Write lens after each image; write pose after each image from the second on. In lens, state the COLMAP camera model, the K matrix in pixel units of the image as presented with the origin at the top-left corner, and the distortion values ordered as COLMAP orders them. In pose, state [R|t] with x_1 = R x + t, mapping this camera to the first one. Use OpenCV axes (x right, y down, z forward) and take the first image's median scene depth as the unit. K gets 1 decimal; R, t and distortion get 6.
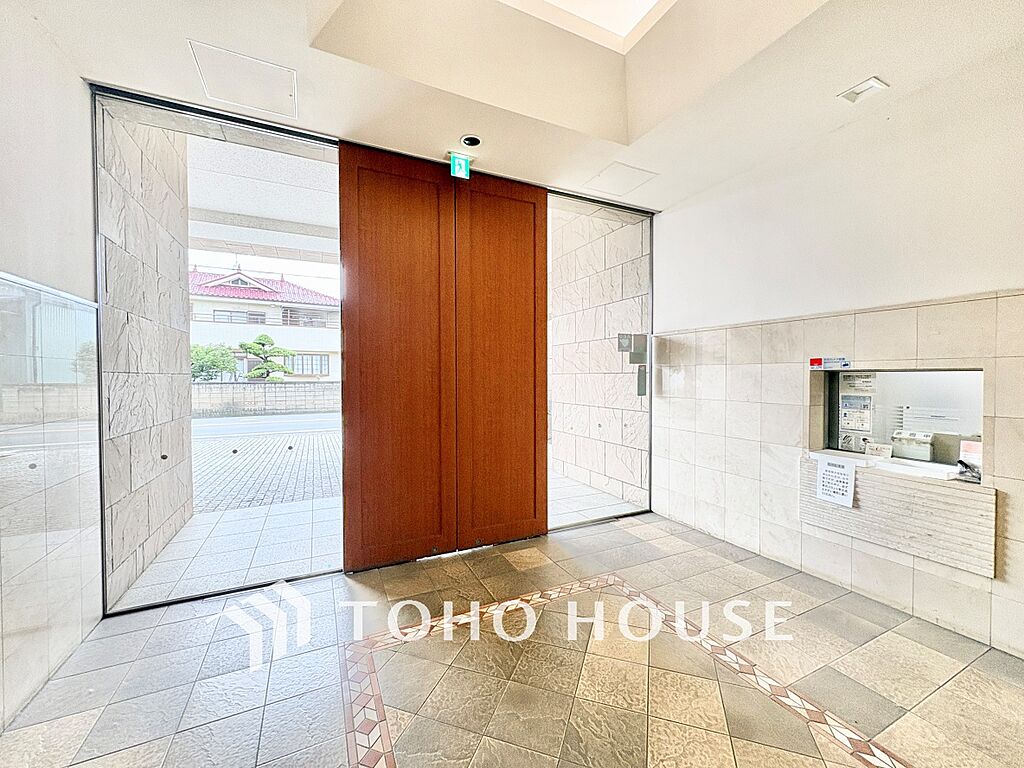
lens RADIAL K [[409.2, 0, 513.1], [0, 409.2, 383.4], [0, 0, 1]] dist [0.000172, 0.000273]
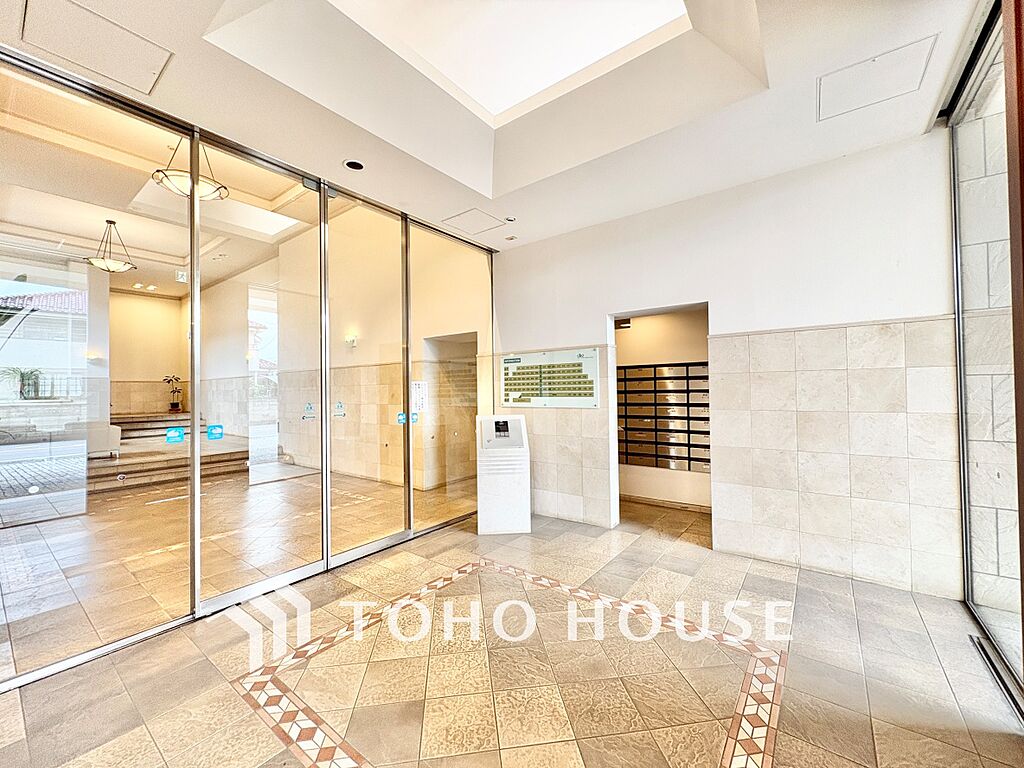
lens RADIAL K [[409.2, 0, 513.1], [0, 409.2, 383.4], [0, 0, 1]] dist [0.000172, 0.000273]
pose [[-0.892726, 0.006251, -0.450557, 0.515000], [0.006759, 0.999977, 0.000483, -0.017611], [0.450549, -0.002614, -0.892748, 1.342370]]
